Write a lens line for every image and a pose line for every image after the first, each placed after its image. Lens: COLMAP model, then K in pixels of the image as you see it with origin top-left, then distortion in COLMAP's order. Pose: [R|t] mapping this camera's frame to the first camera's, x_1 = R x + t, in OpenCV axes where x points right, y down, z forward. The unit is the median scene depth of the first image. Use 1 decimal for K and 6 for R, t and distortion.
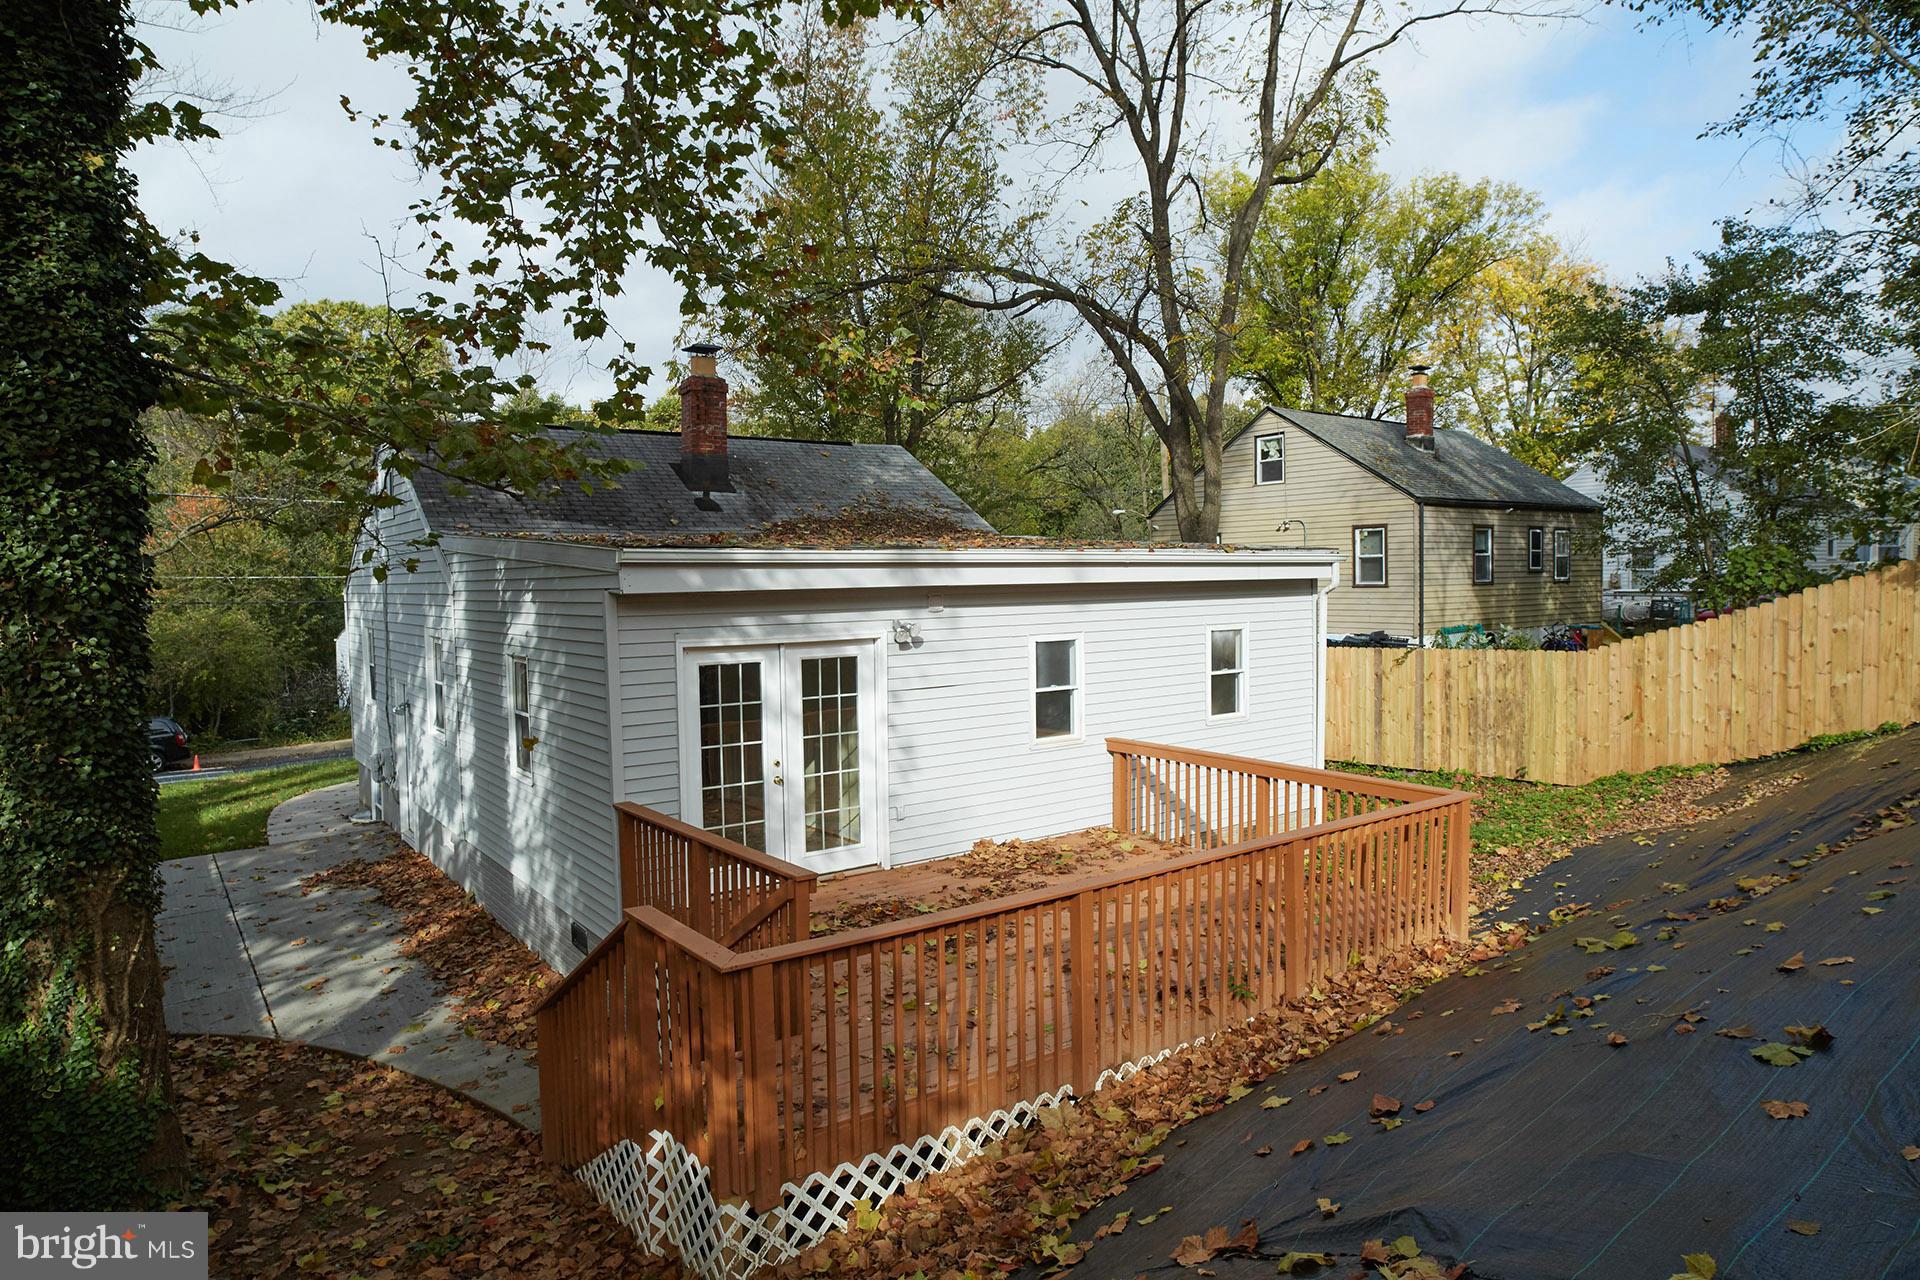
lens RADIAL K [[1155.3, 0, 963.8], [0, 1155.3, 634.1], [0, 0, 1]] dist [-0.045710, 0.038089]
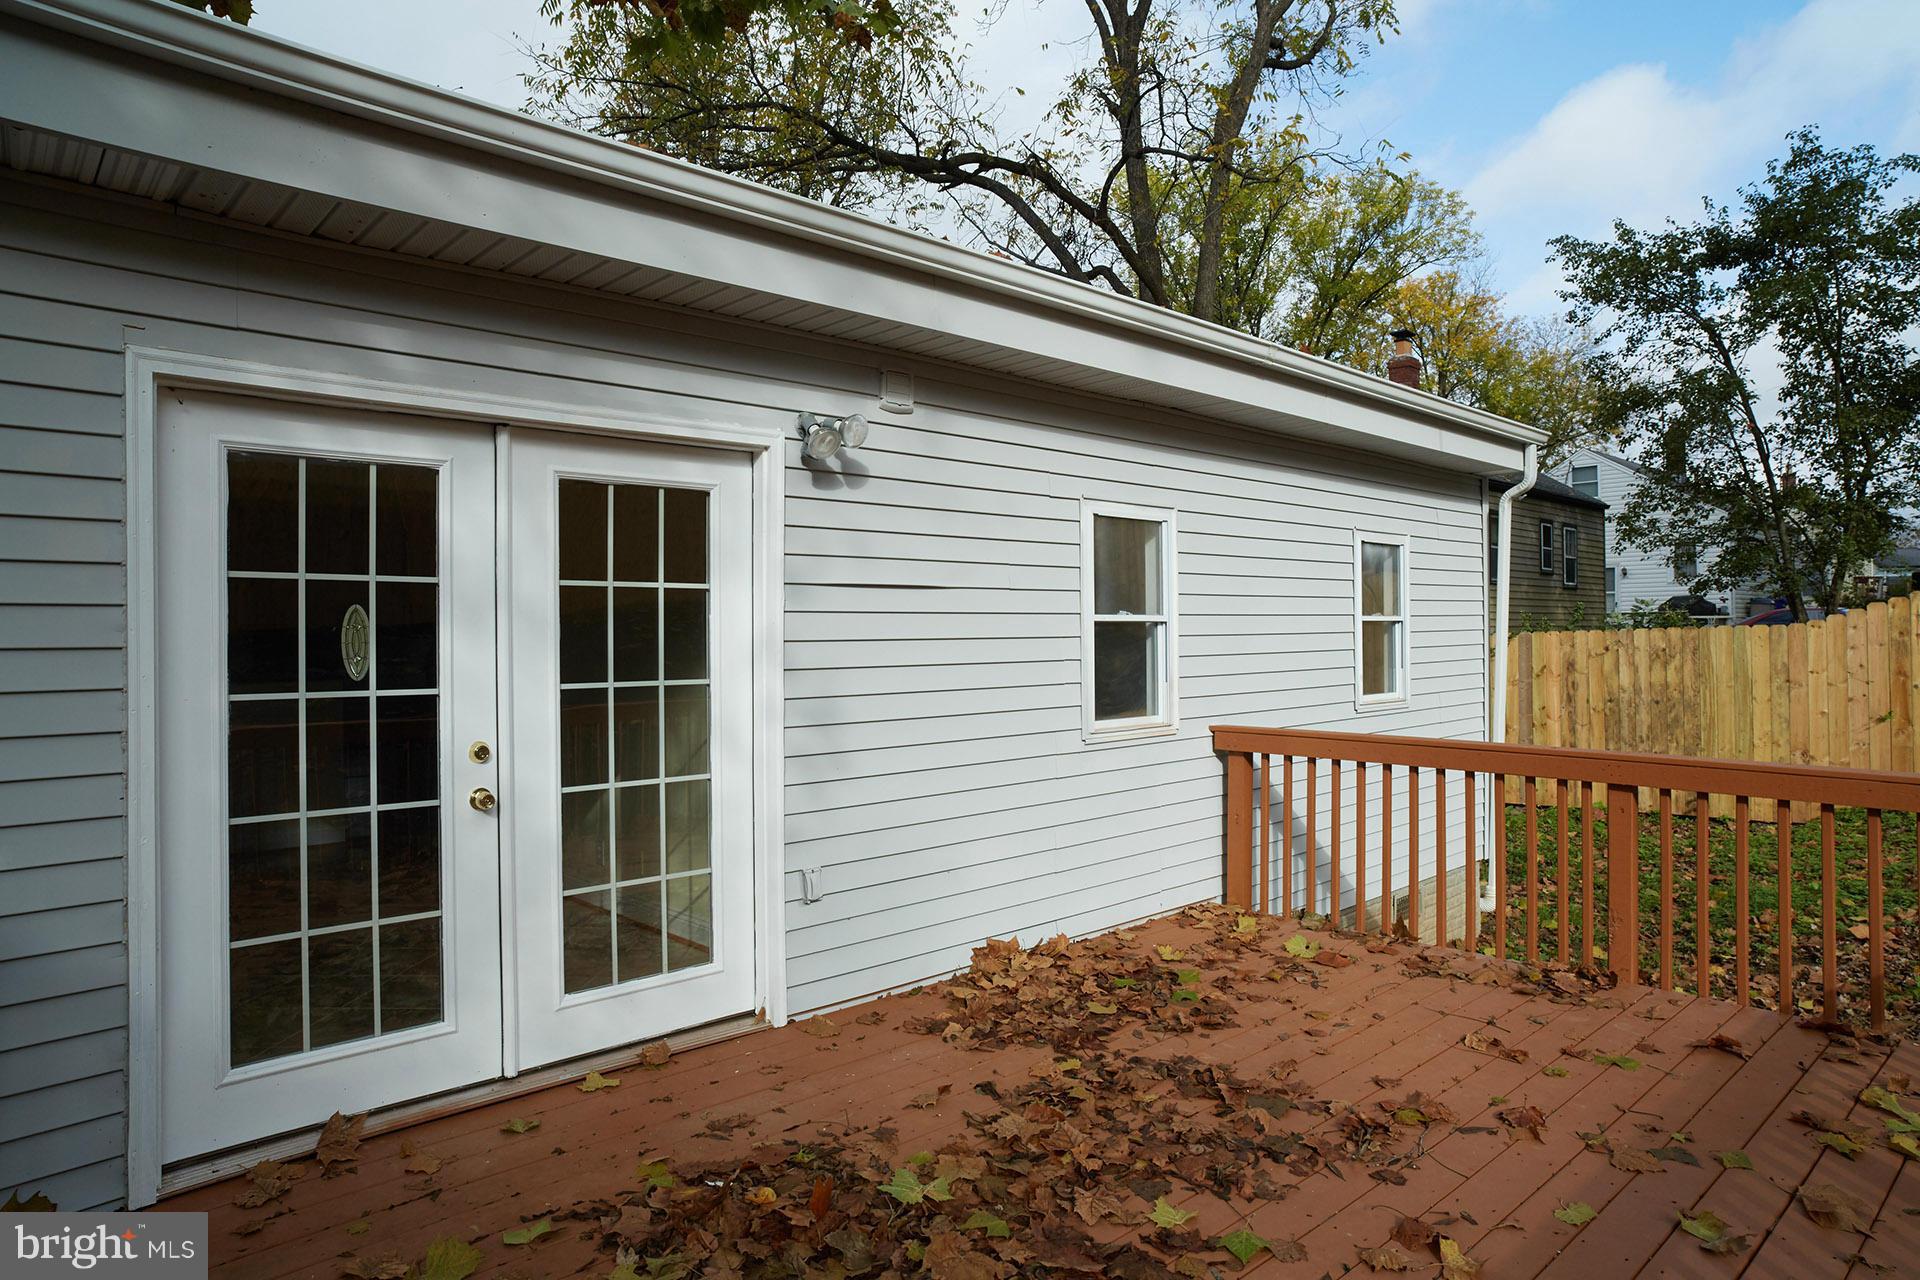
lens RADIAL K [[1155.3, 0, 959.4], [0, 1155.3, 644.7], [0, 0, 1]] dist [-0.045710, 0.038089]
pose [[0.993948, 0.008001, 0.109557, -0.047782], [-0.003689, 0.999213, -0.039499, 0.084610], [-0.109787, 0.038855, 0.993195, 0.574452]]
